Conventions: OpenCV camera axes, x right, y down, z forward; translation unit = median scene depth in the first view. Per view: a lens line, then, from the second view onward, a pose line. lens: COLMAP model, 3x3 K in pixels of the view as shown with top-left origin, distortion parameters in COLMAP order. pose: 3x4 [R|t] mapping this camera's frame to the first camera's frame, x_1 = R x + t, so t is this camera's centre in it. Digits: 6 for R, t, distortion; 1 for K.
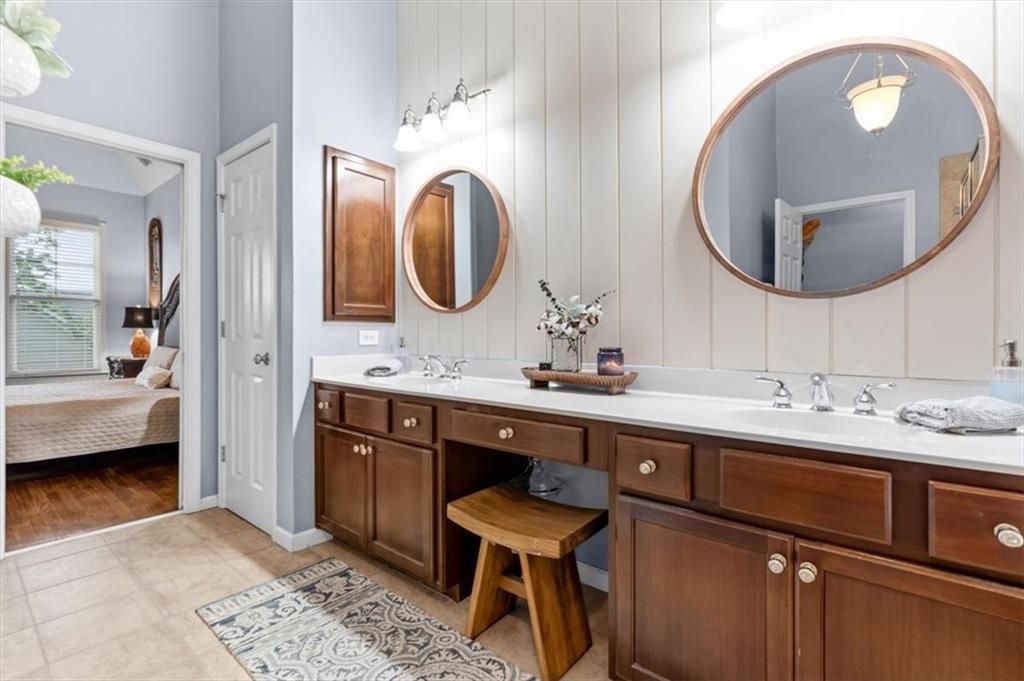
lens RADIAL K [[473.2, 0, 509.7], [0, 473.2, 342.6], [0, 0, 1]] dist [-0.001889, 0.000011]
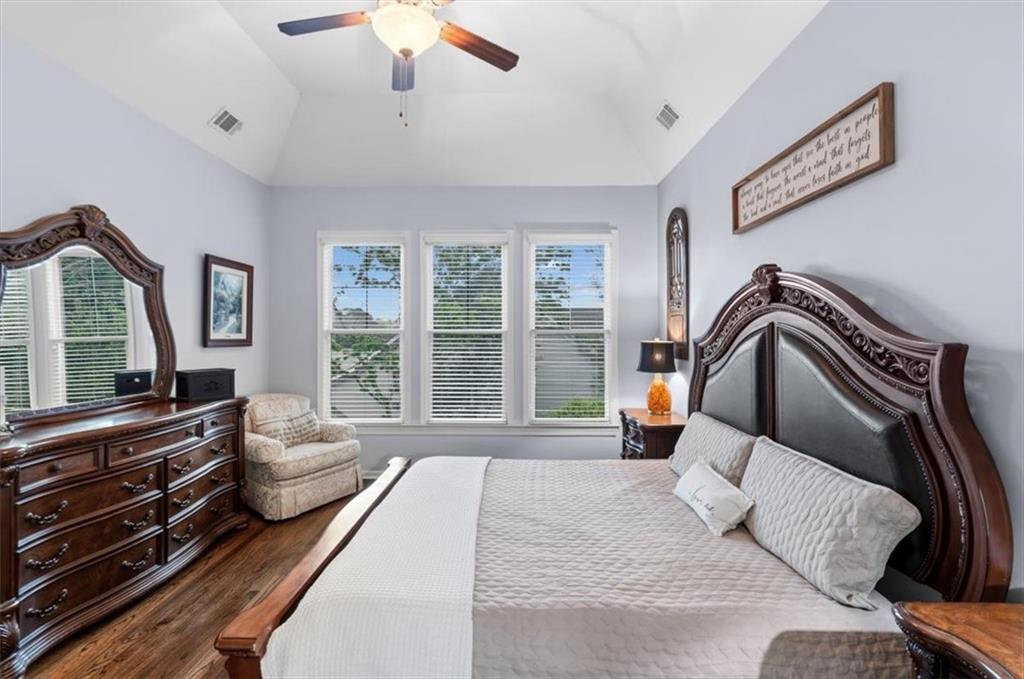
lens RADIAL K [[473.2, 0, 511.7], [0, 473.2, 338.6], [0, 0, 1]] dist [-0.001889, 0.000011]
pose [[0.635536, -0.005384, -0.772053, -0.386283], [-0.002479, 0.999956, -0.009015, -0.071656], [0.772067, 0.007643, 0.635495, 0.397994]]
